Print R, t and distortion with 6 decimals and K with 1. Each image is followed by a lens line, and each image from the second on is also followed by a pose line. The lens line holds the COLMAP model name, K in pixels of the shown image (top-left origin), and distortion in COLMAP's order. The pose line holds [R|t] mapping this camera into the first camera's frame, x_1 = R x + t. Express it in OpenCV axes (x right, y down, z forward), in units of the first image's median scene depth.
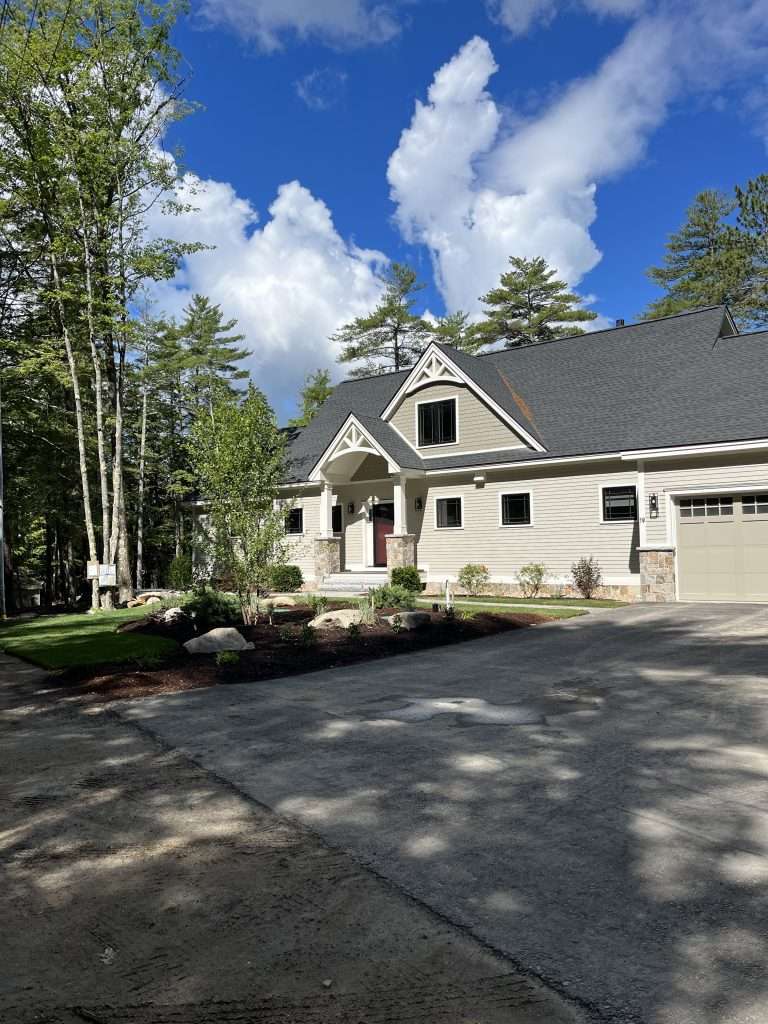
lens RADIAL K [[759.7, 0, 386.5], [0, 759.7, 544.5], [0, 0, 1]] dist [0.123408, -0.160590]
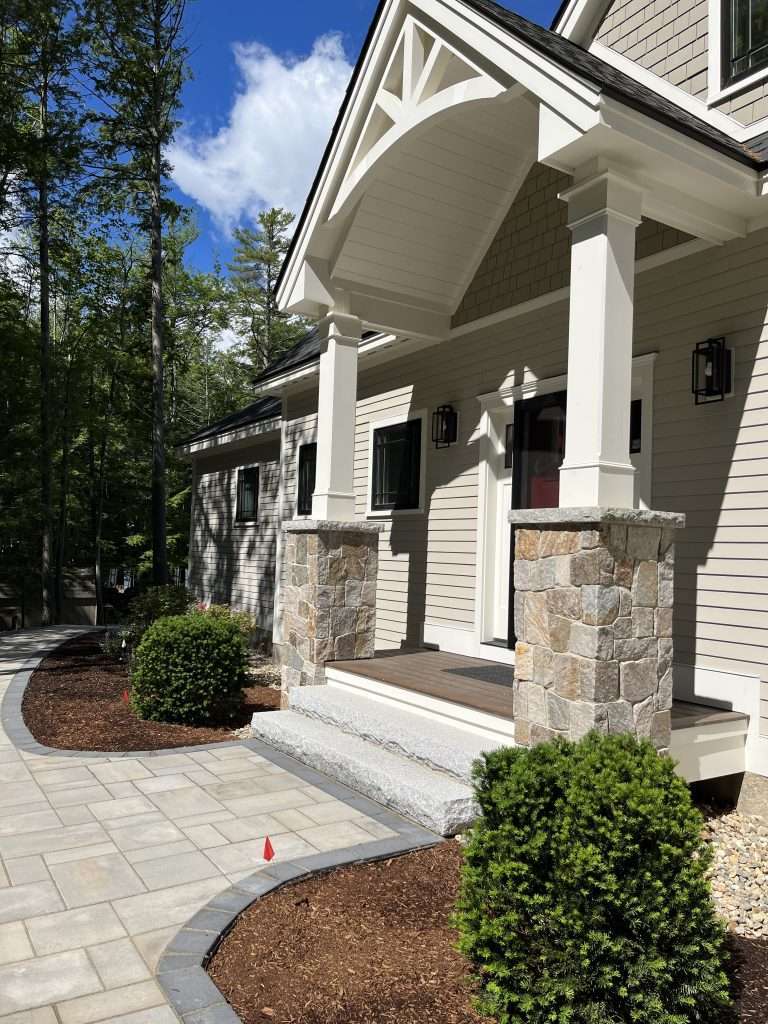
lens RADIAL K [[759.7, 0, 386.5], [0, 759.7, 544.5], [0, 0, 1]] dist [0.123408, -0.160590]
pose [[0.937738, 0.036487, -0.345423, 0.032603], [-0.037802, 0.999281, 0.002933, -0.003909], [0.345282, 0.010307, 0.938443, 0.761375]]
